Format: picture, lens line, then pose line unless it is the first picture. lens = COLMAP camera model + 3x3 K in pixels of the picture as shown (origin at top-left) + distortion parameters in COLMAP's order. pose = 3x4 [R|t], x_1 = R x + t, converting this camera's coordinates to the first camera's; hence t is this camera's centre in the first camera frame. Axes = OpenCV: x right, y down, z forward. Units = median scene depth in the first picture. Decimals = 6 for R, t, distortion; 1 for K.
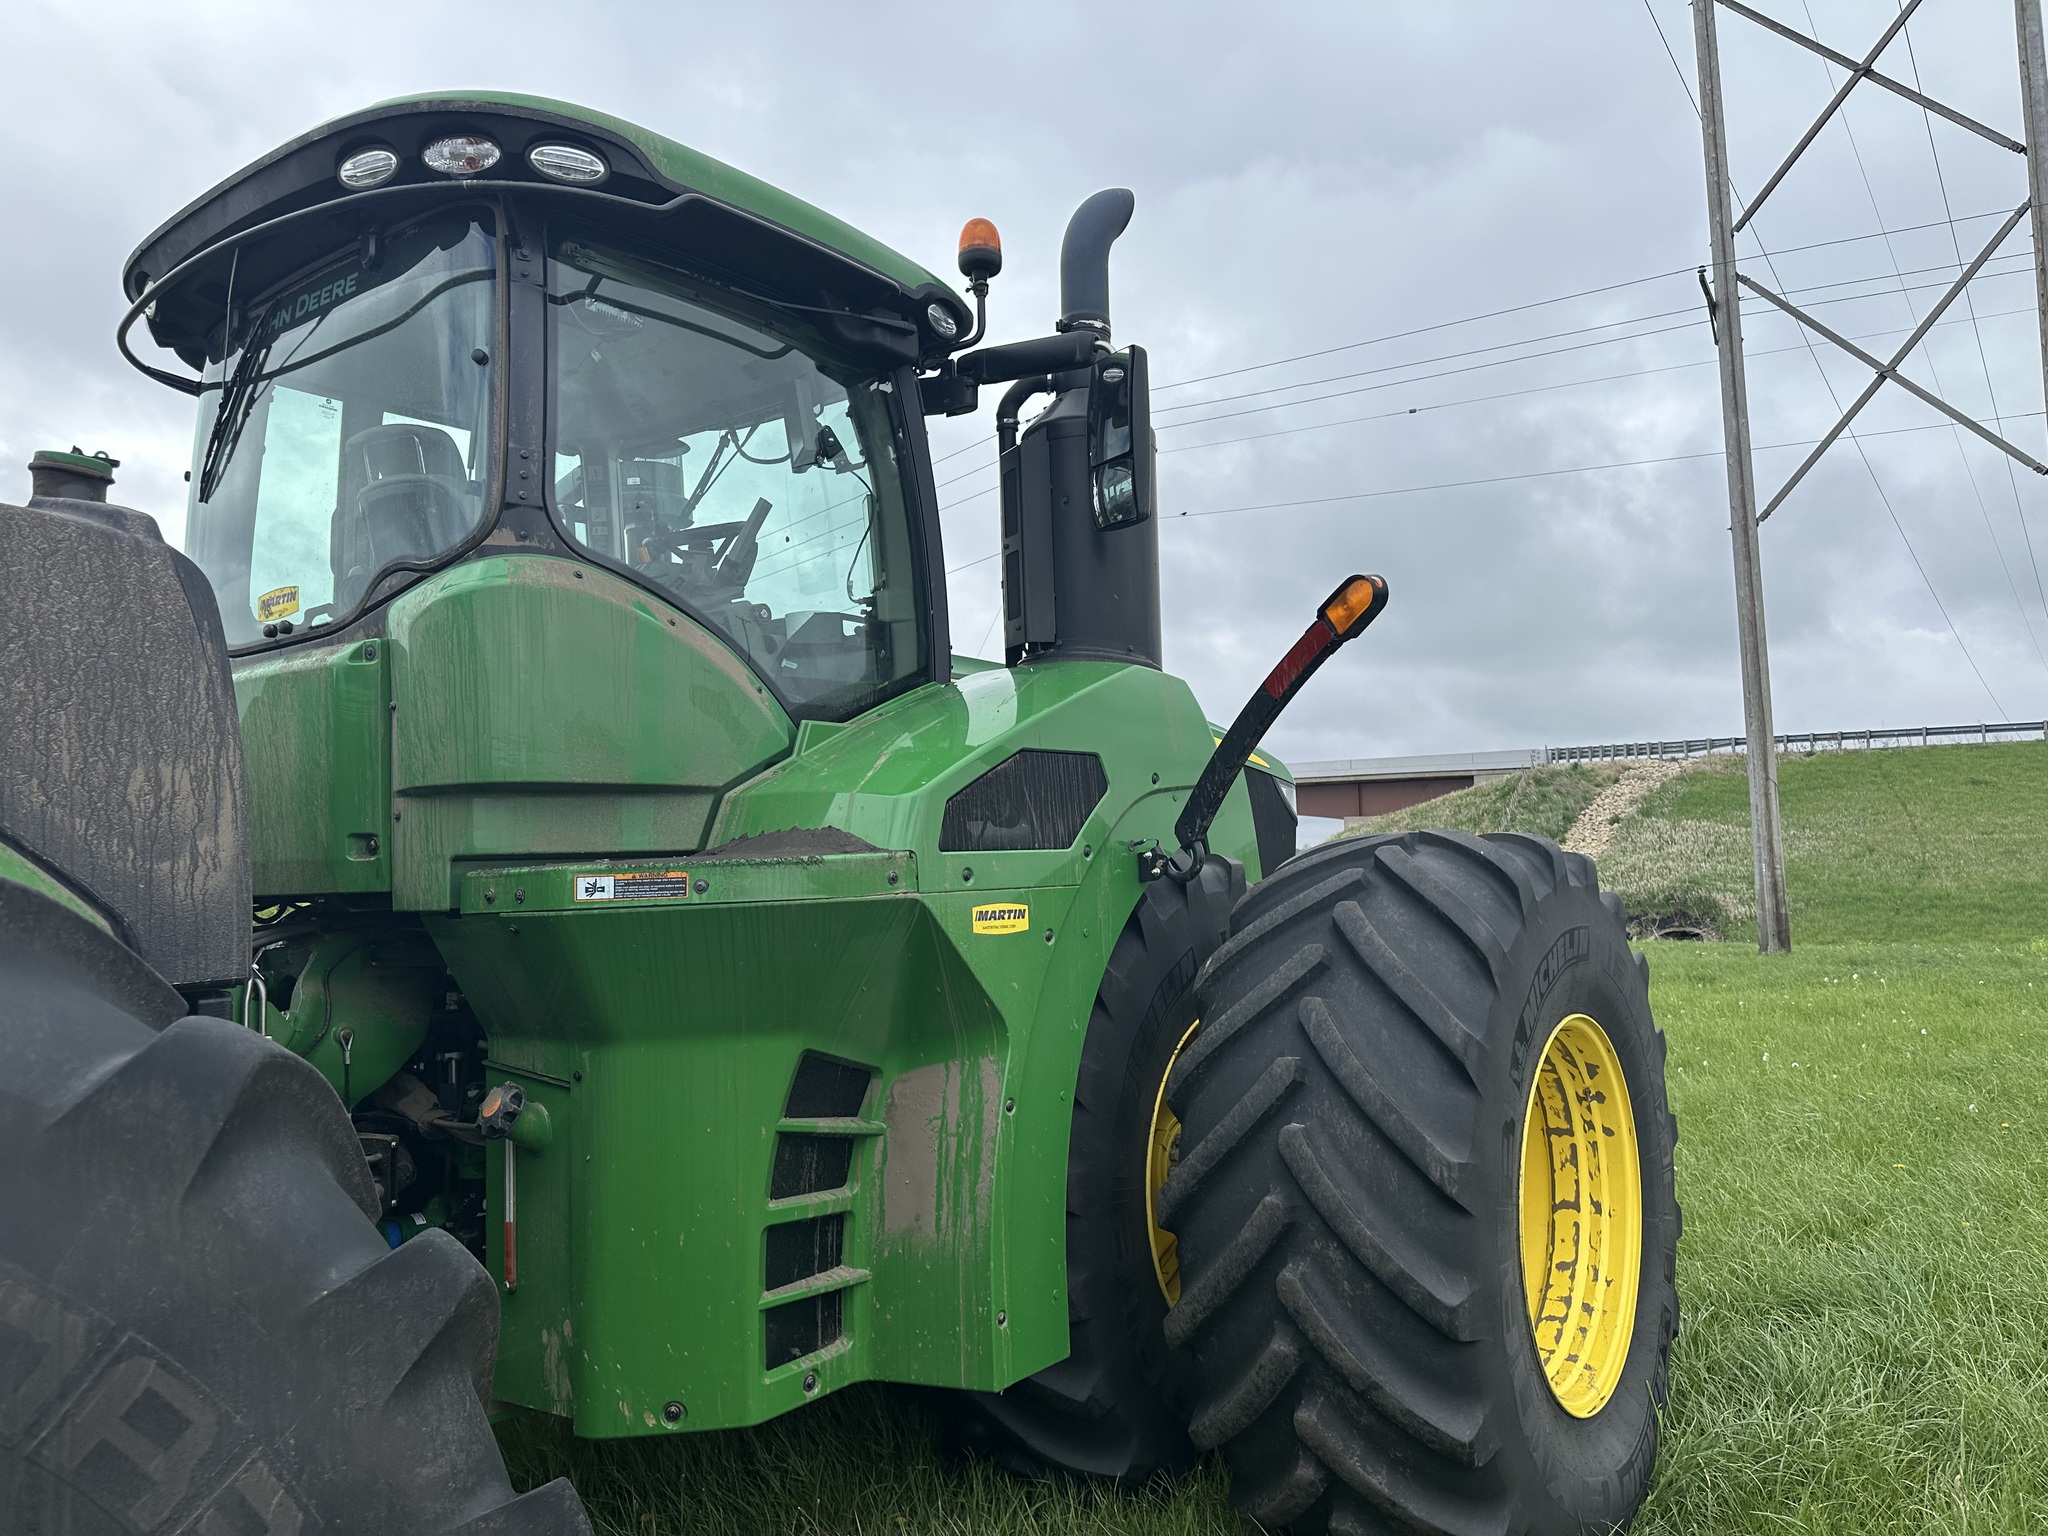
lens RADIAL K [[1610.5, 0, 1021.6], [0, 1610.5, 711.1], [0, 0, 1]] dist [0.053776, -0.089637]
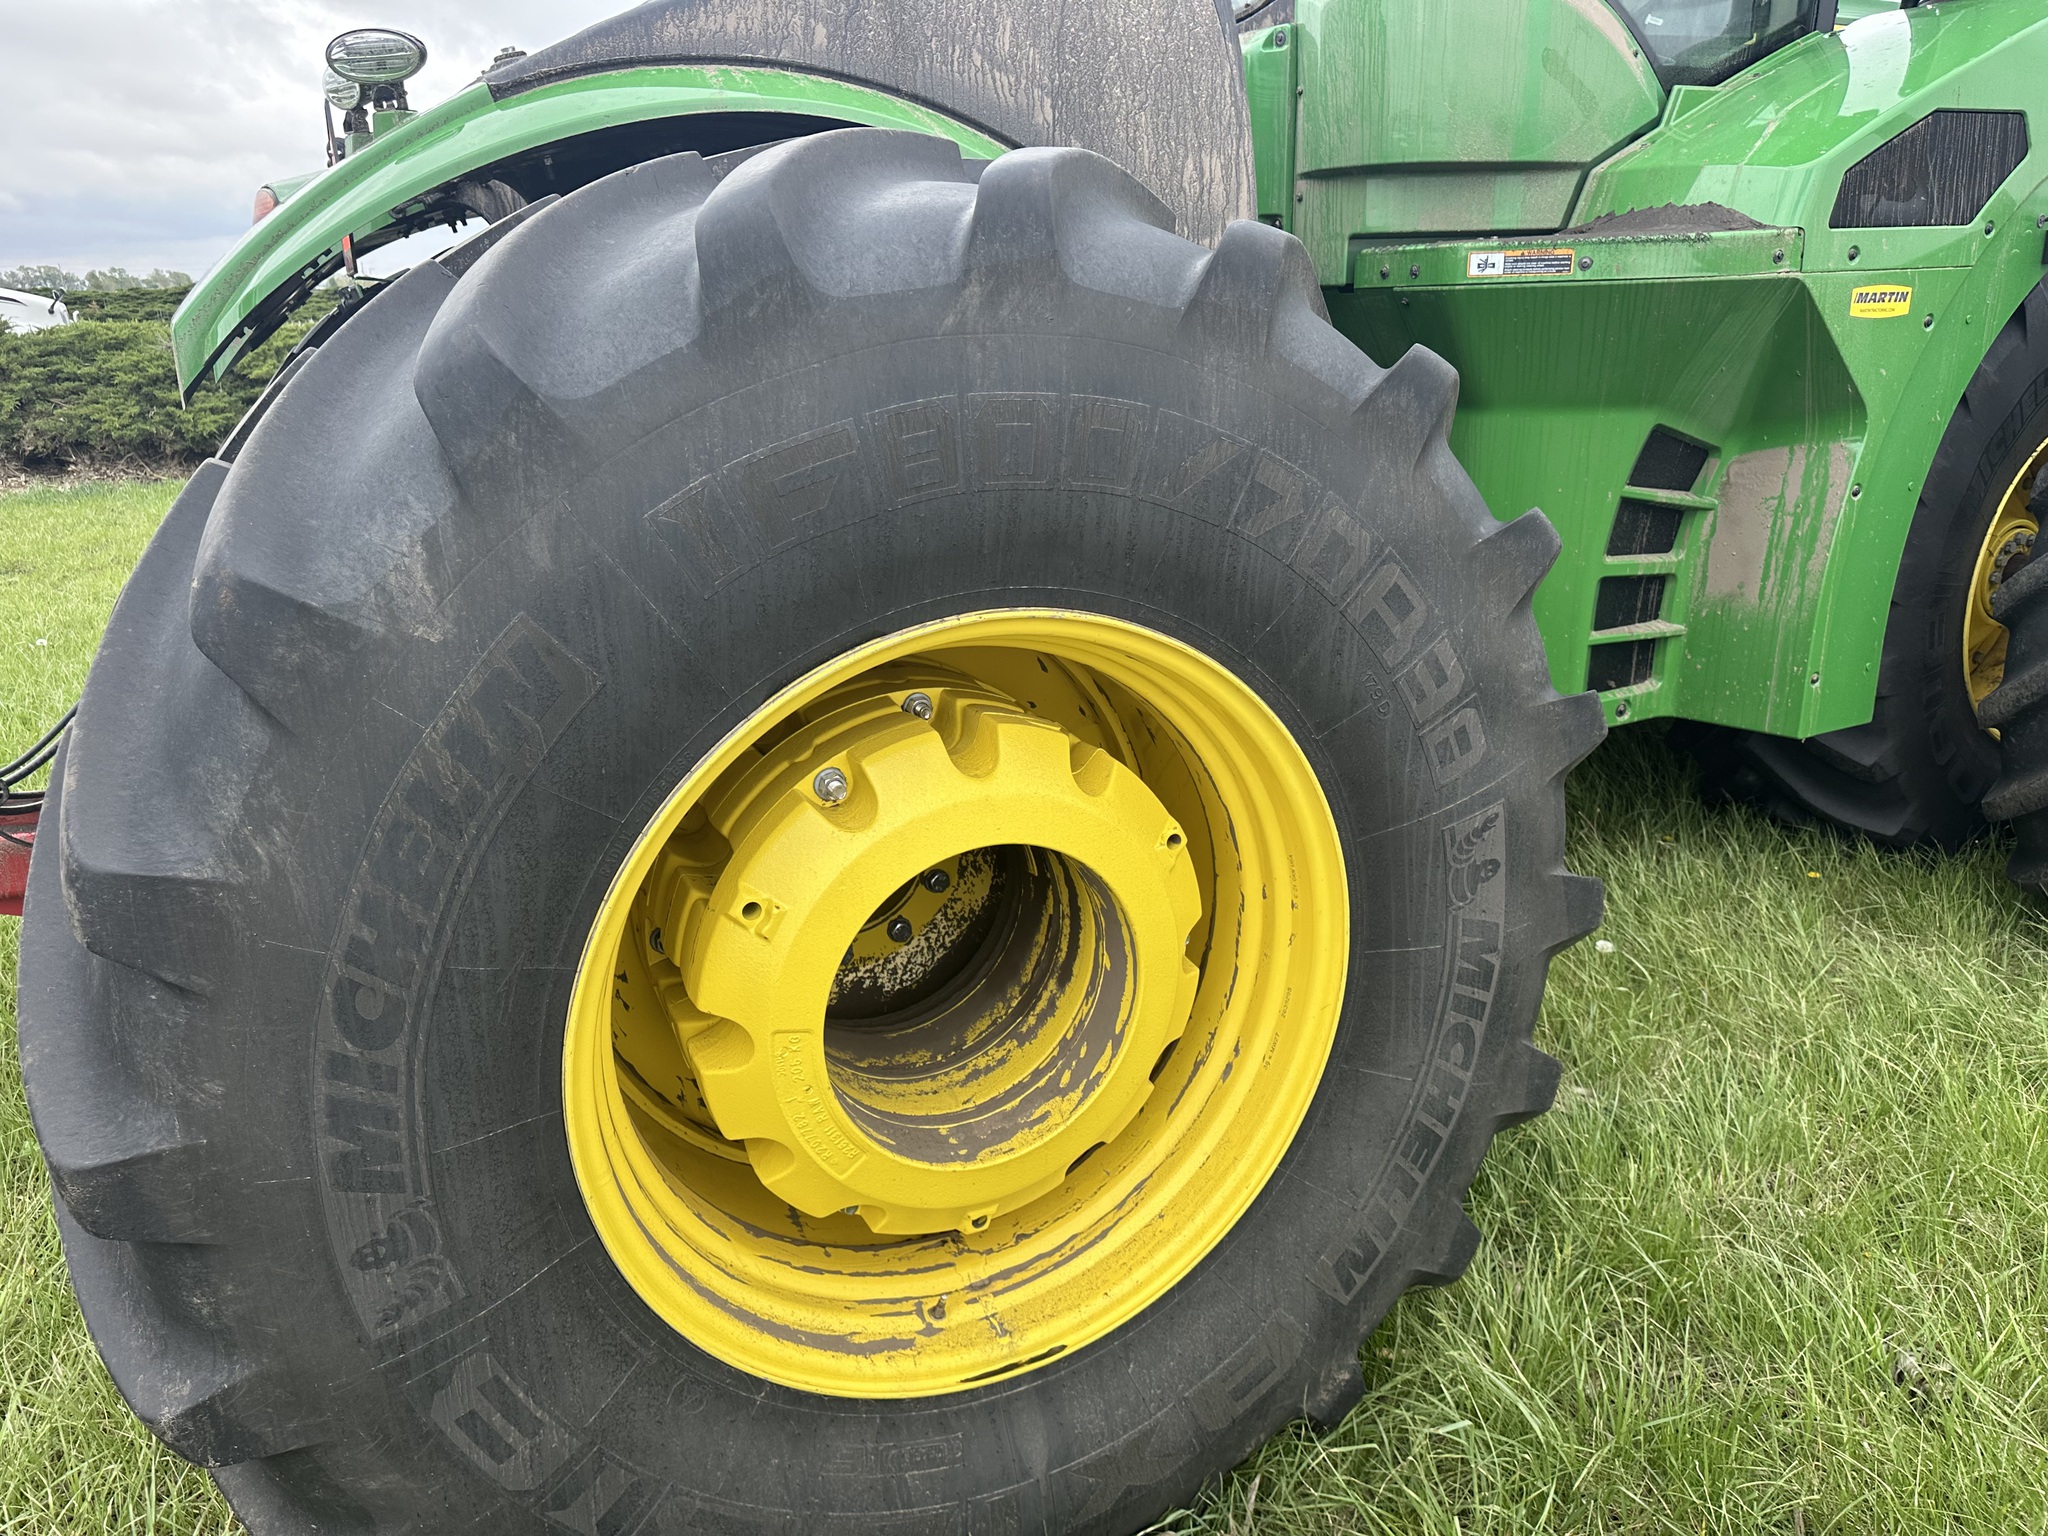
lens RADIAL K [[1467.0, 0, 1026.5], [0, 1467.0, 794.0], [0, 0, 1]] dist [-0.003065, -0.005232]
pose [[0.882323, 0.162376, -0.441747, -0.030501], [0.047230, 0.903314, 0.426372, -0.004424], [0.468269, -0.397062, 0.789346, -0.063907]]
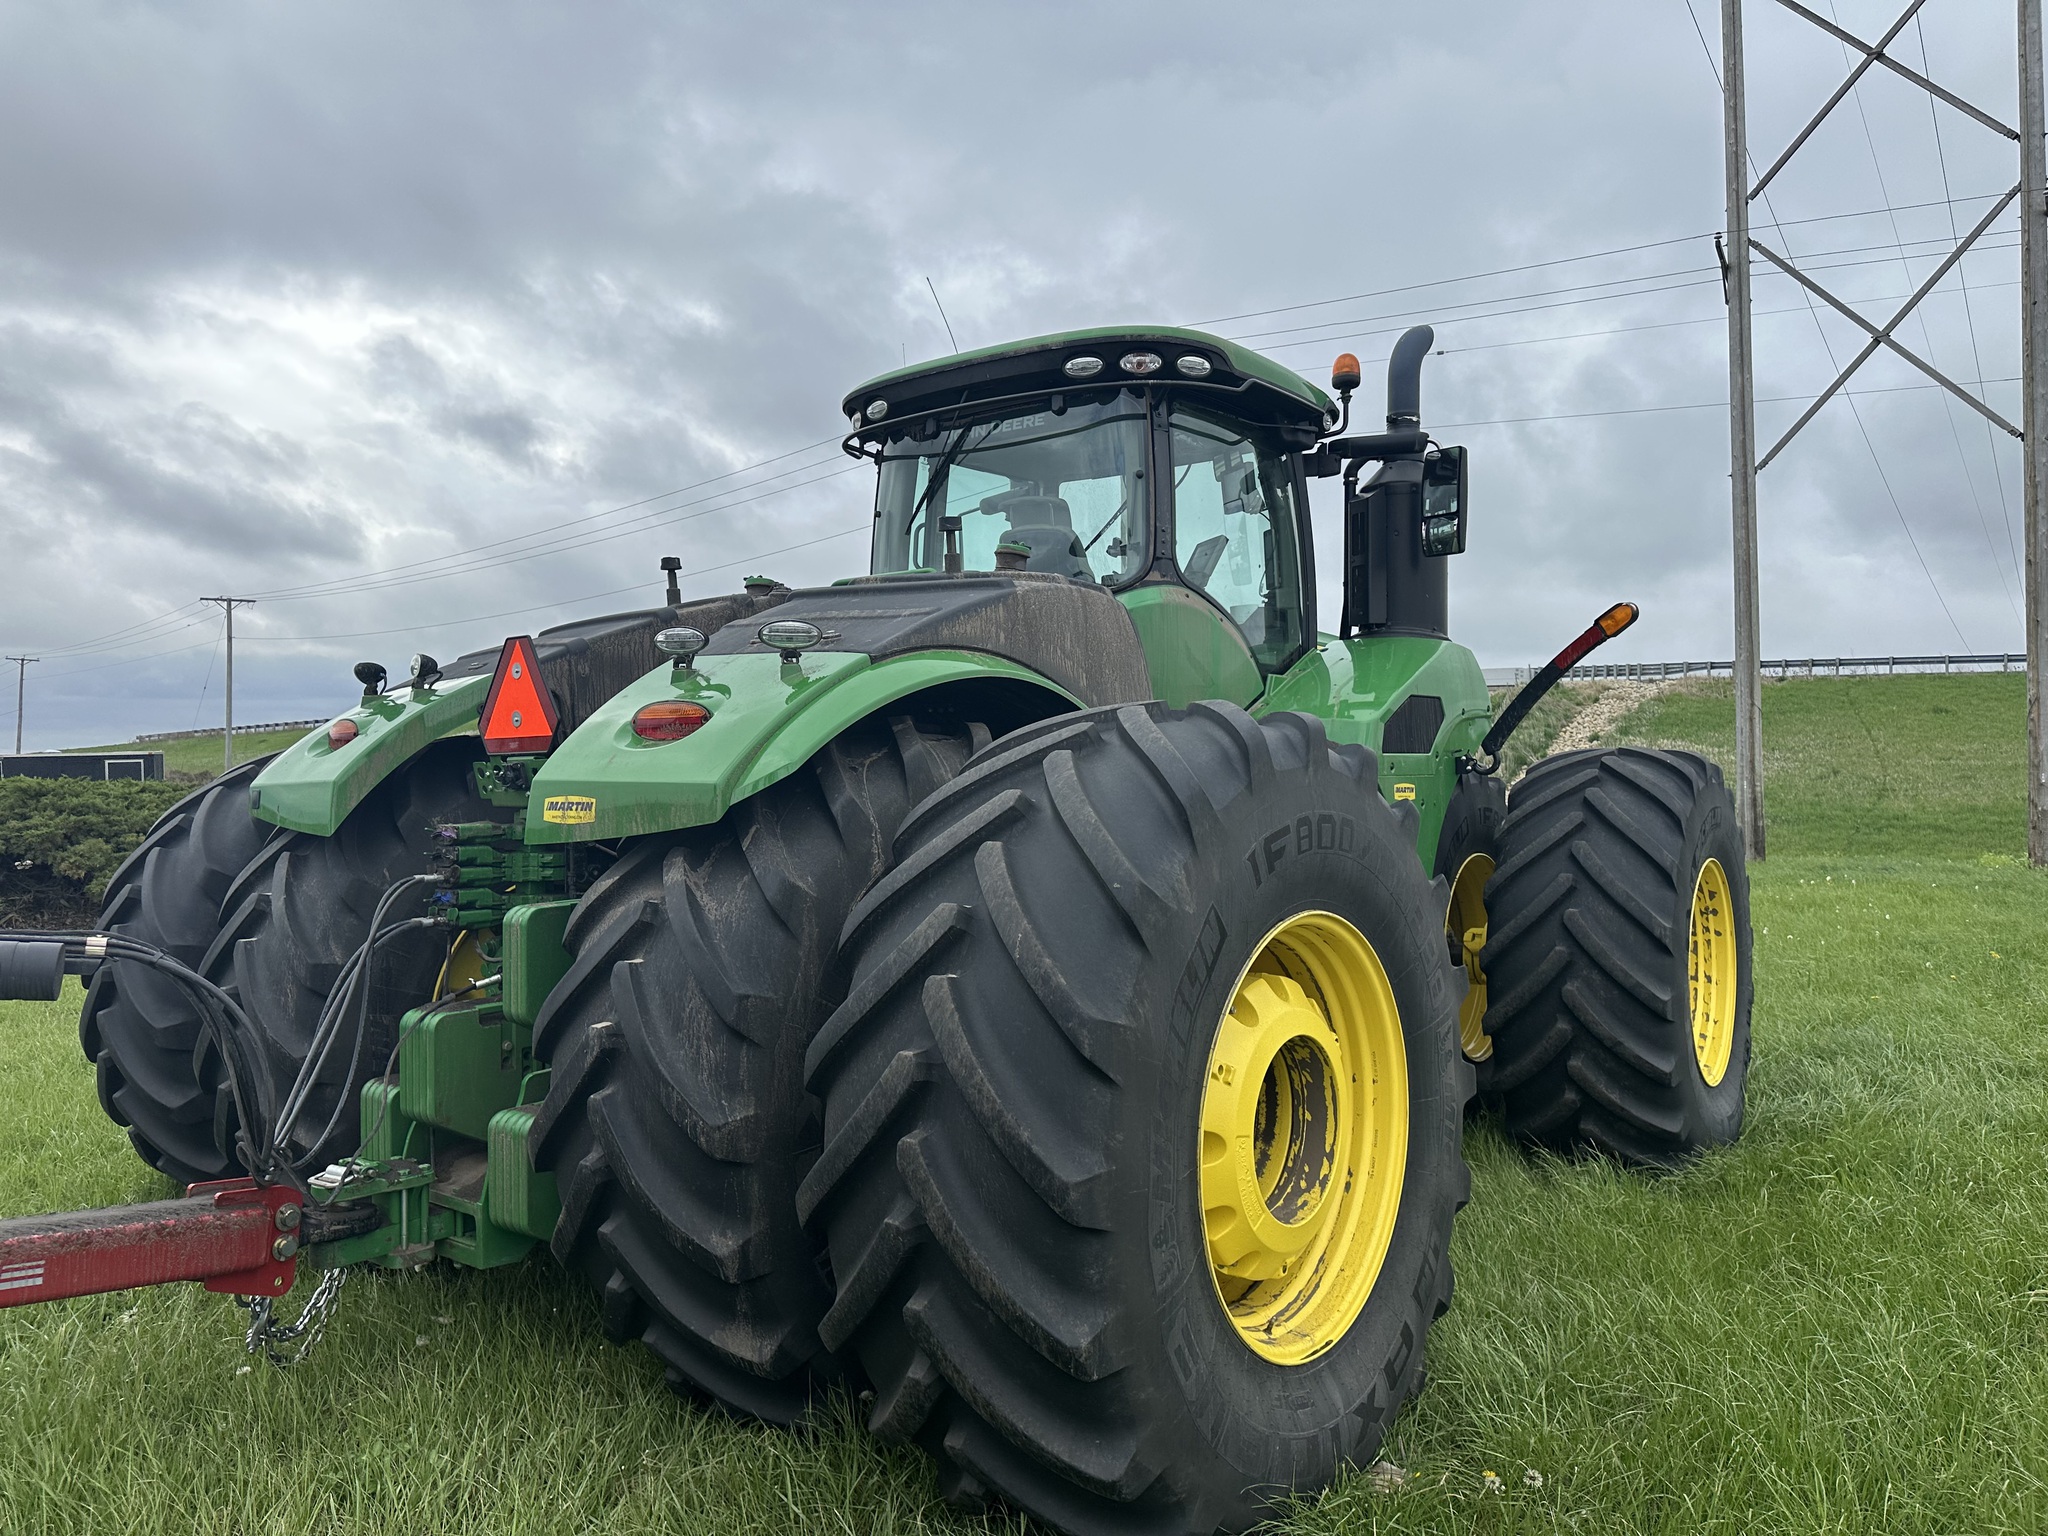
lens RADIAL K [[1610.5, 0, 1021.6], [0, 1610.5, 711.1], [0, 0, 1]] dist [0.053776, -0.089637]
pose [[0.999501, 0.025419, 0.018758, -0.375492], [-0.026501, 0.997853, 0.059890, -0.044476], [-0.017195, -0.060357, 0.998029, -0.606448]]
